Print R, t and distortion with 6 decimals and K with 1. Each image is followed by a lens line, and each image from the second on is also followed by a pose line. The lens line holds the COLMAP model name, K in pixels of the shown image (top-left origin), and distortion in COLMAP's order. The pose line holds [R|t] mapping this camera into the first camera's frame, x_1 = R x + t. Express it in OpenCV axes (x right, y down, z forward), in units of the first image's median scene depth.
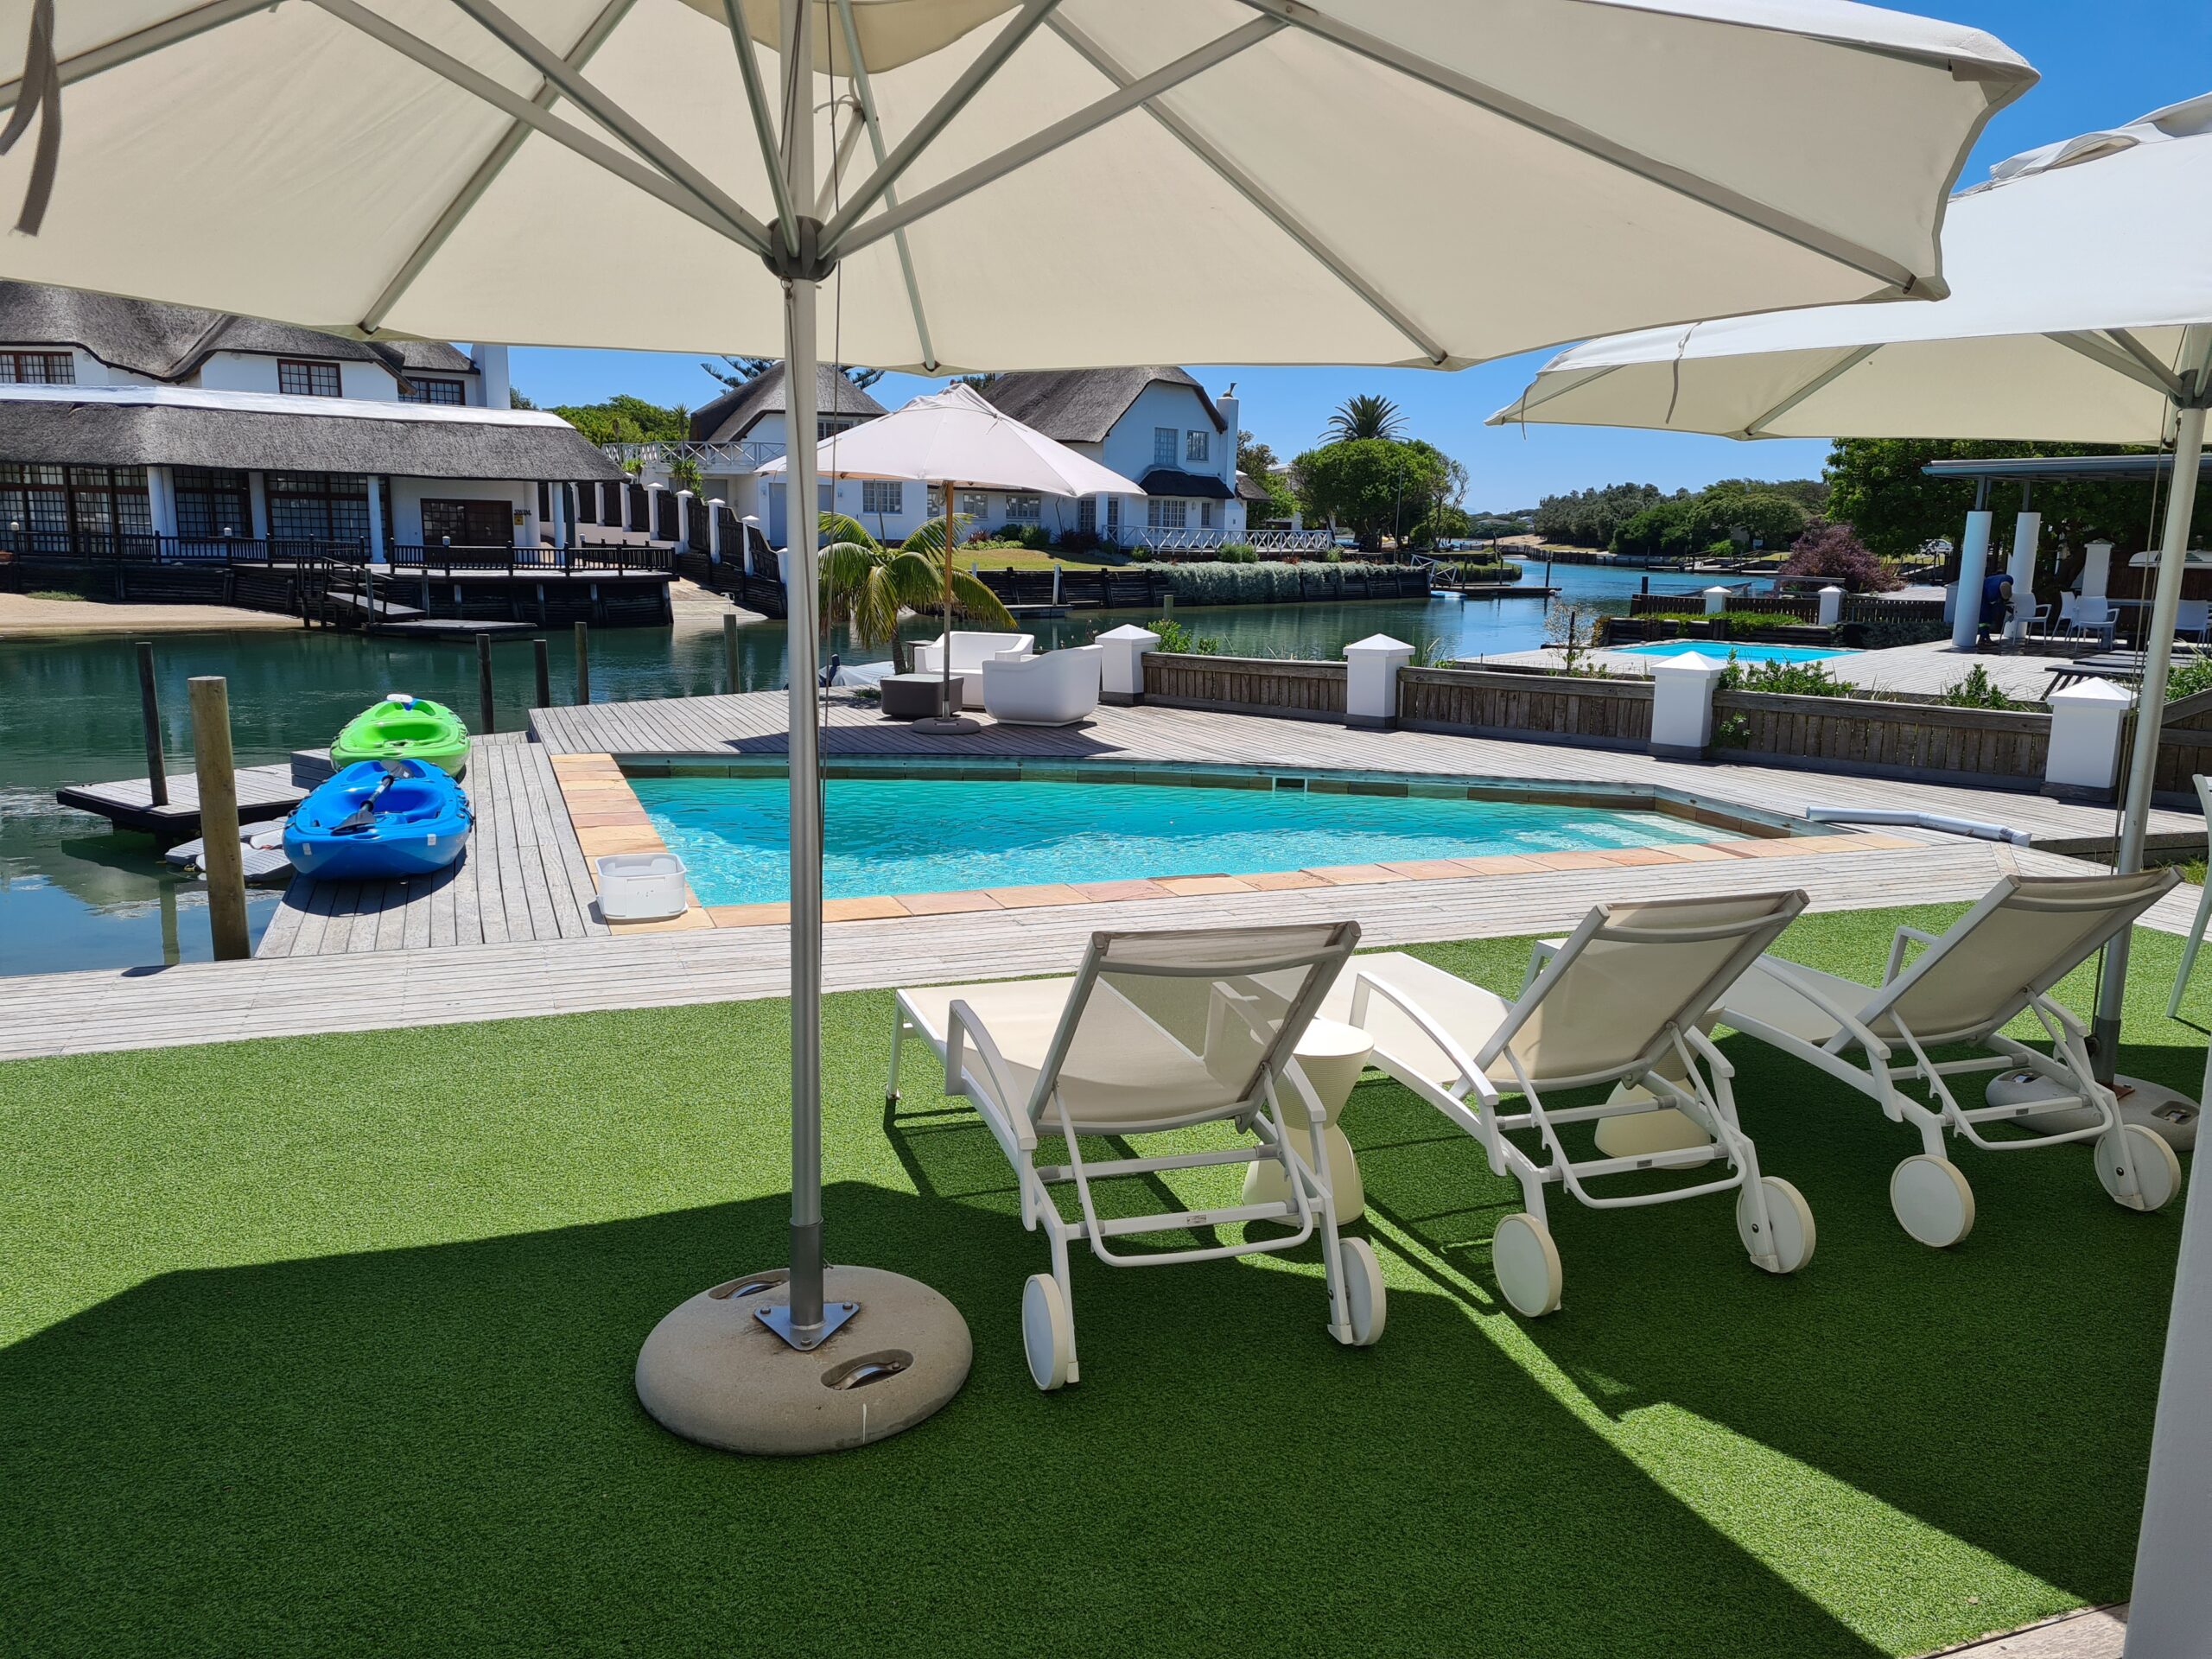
lens RADIAL K [[1663.2, 0, 1112.6], [0, 1663.2, 821.6], [0, 0, 1]] dist [0.059562, -0.045786]
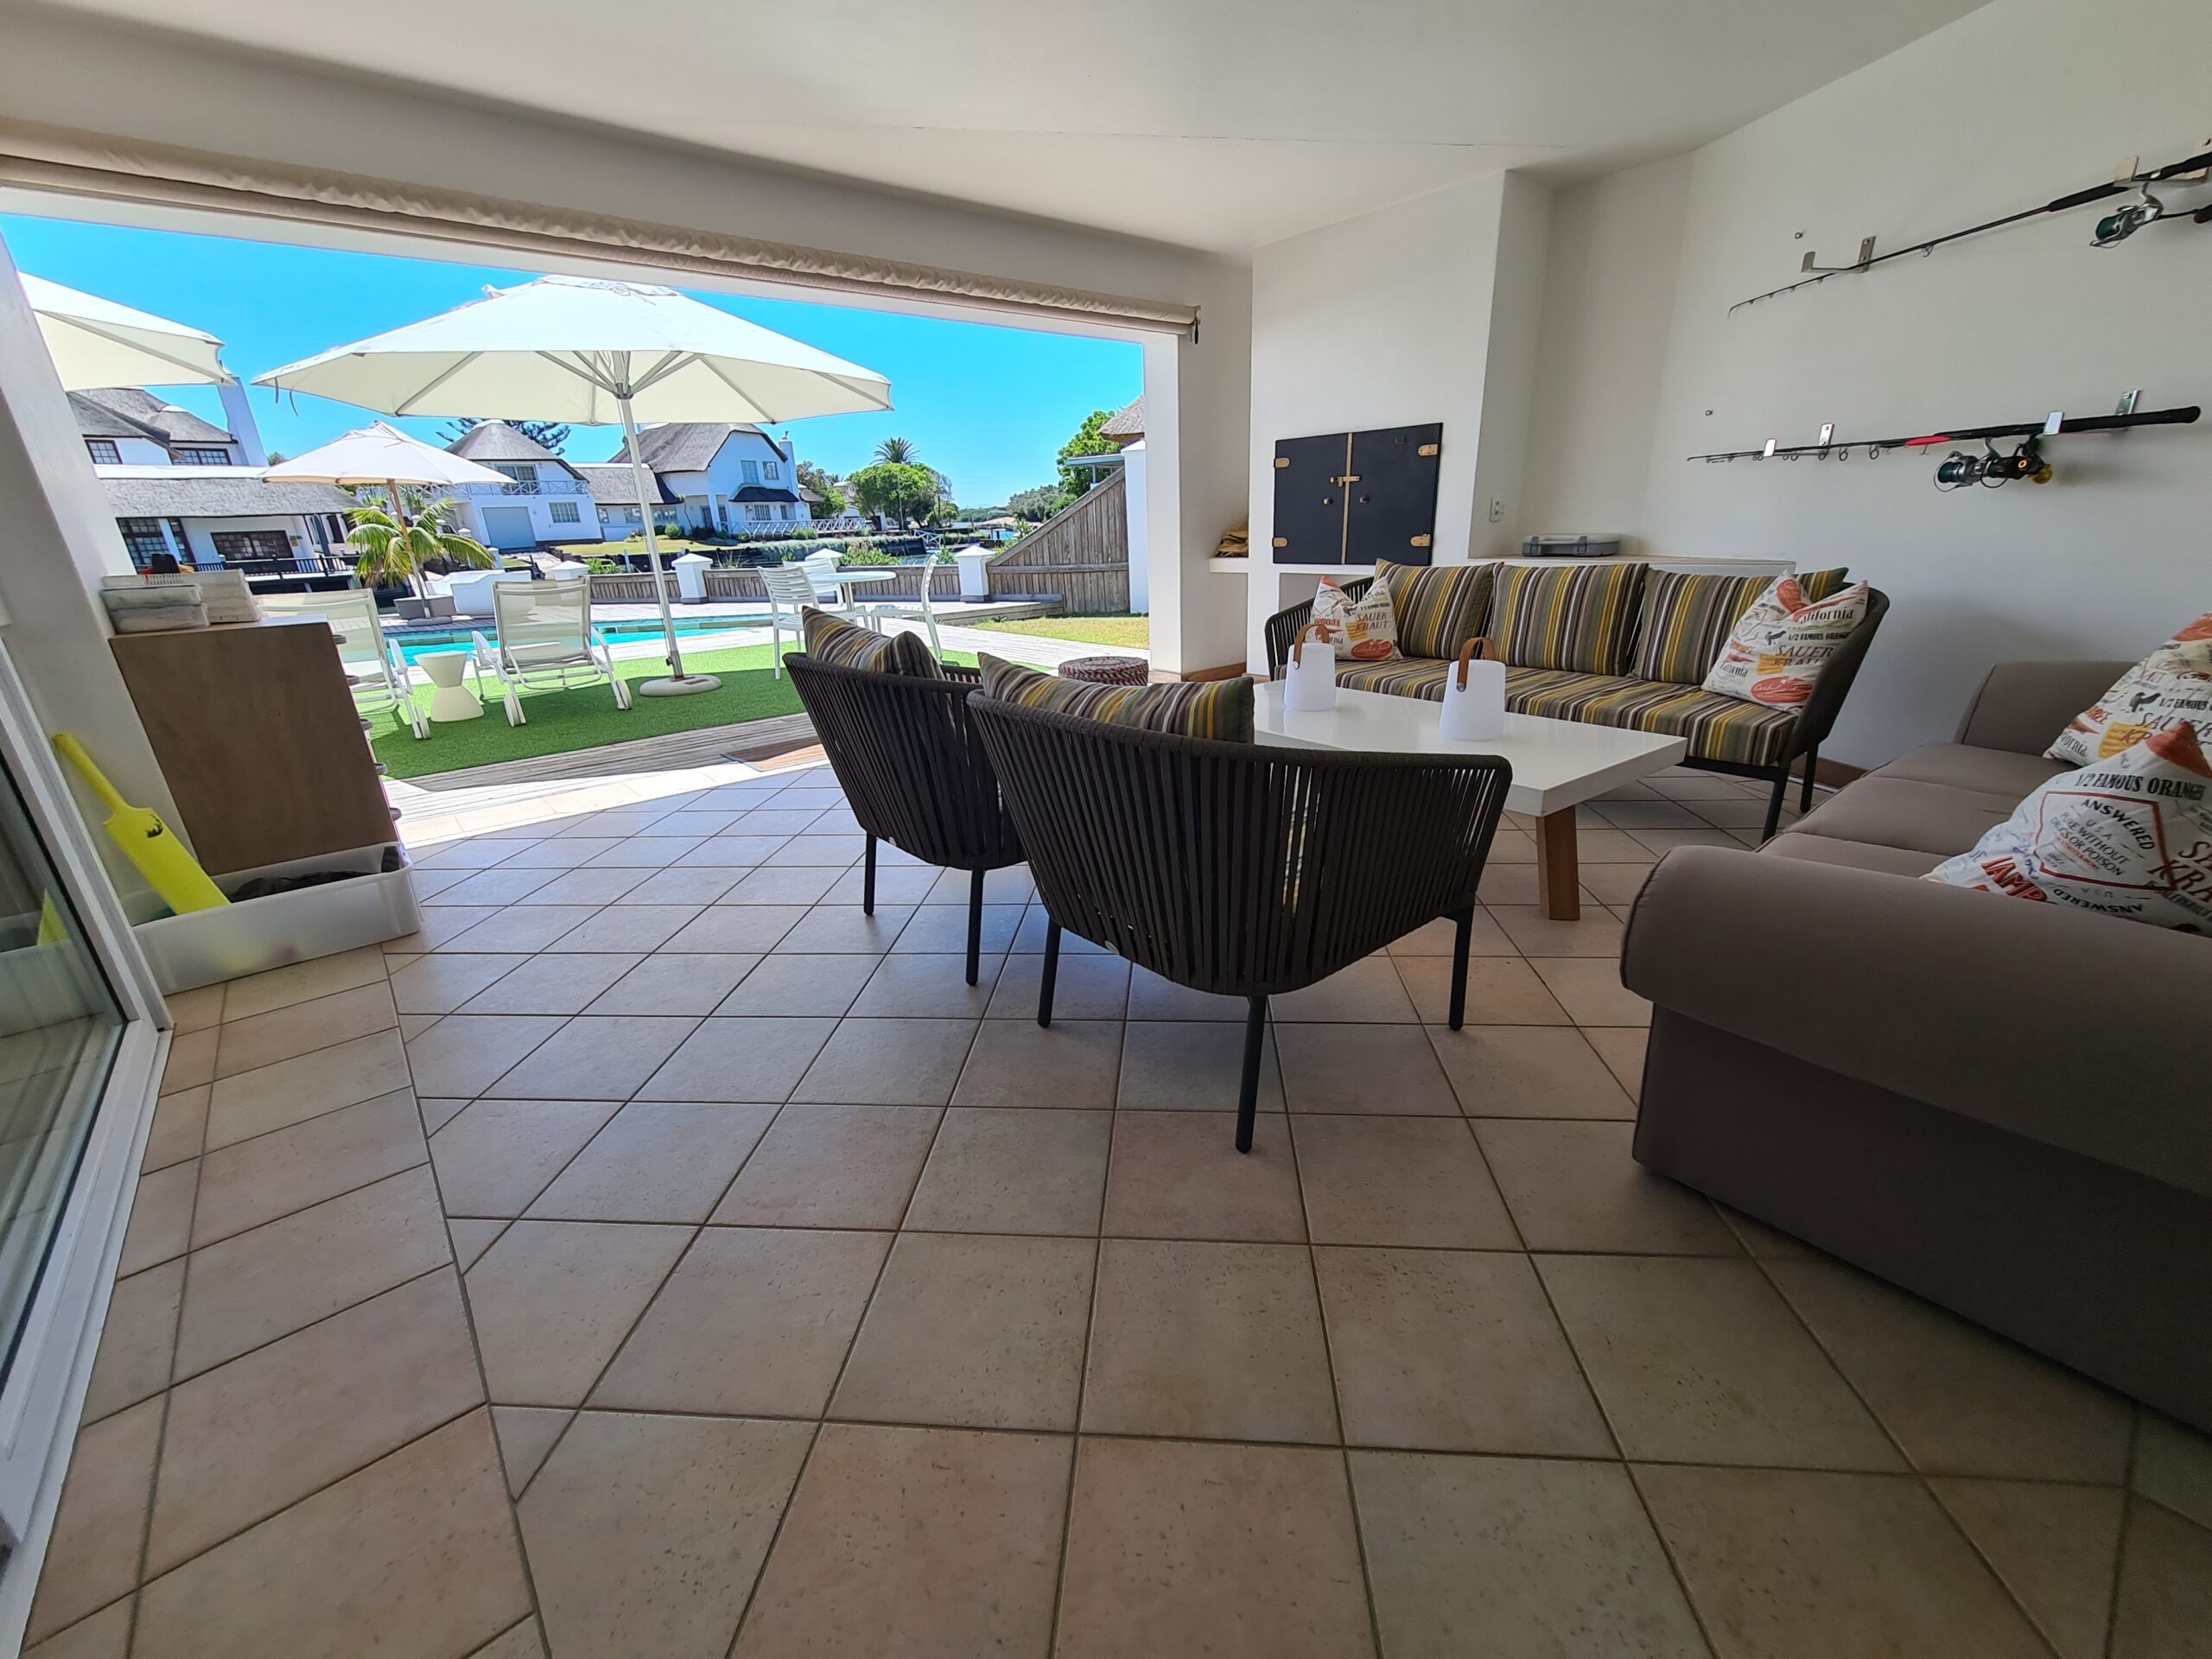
lens RADIAL K [[904.7, 0, 1121.9], [0, 904.7, 858.2], [0, 0, 1]] dist [-0.008597, 0.000384]
pose [[0.940180, -0.169389, 0.295584, 0.051483], [0.111901, 0.973038, 0.201683, 0.015060], [-0.321777, -0.156542, 0.933785, -0.039028]]
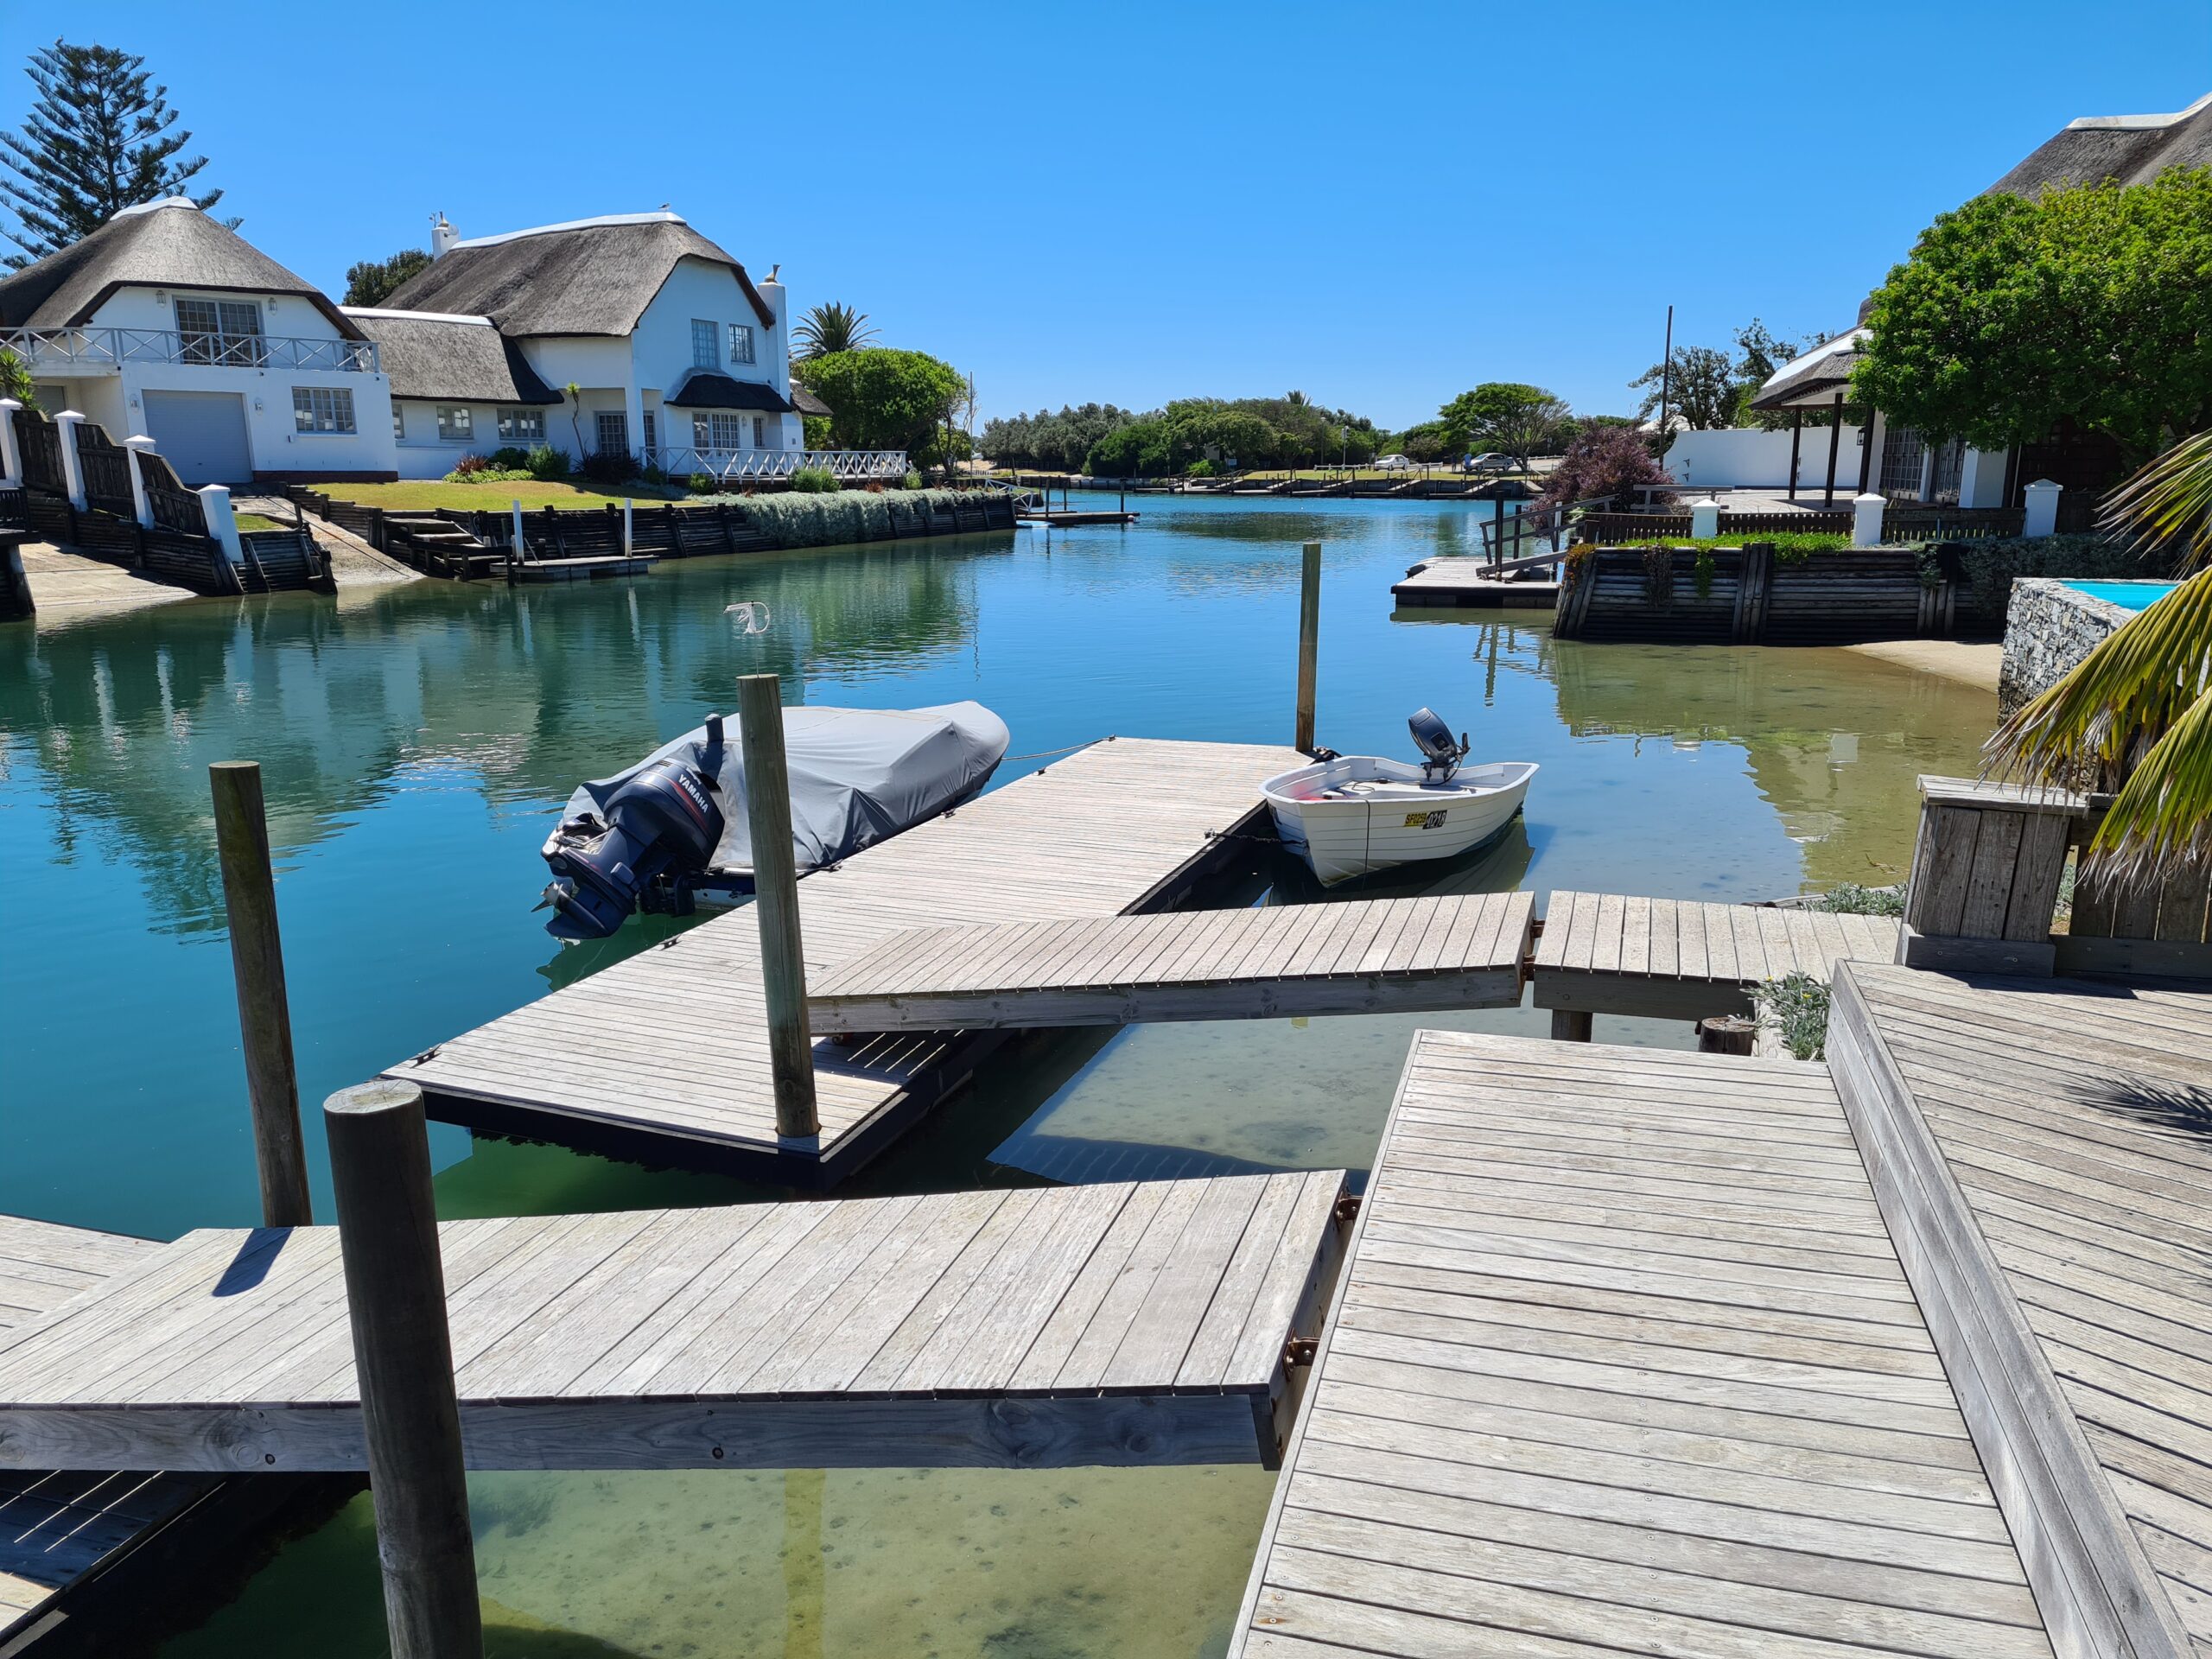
lens RADIAL K [[1663.2, 0, 1116.7], [0, 1663.2, 842.7], [0, 0, 1]] dist [0.059562, -0.045786]
pose [[0.936455, -0.099862, 0.336274, -0.077123], [0.082146, 0.994396, 0.066541, -0.030949], [-0.341035, -0.034689, 0.939411, 0.199602]]
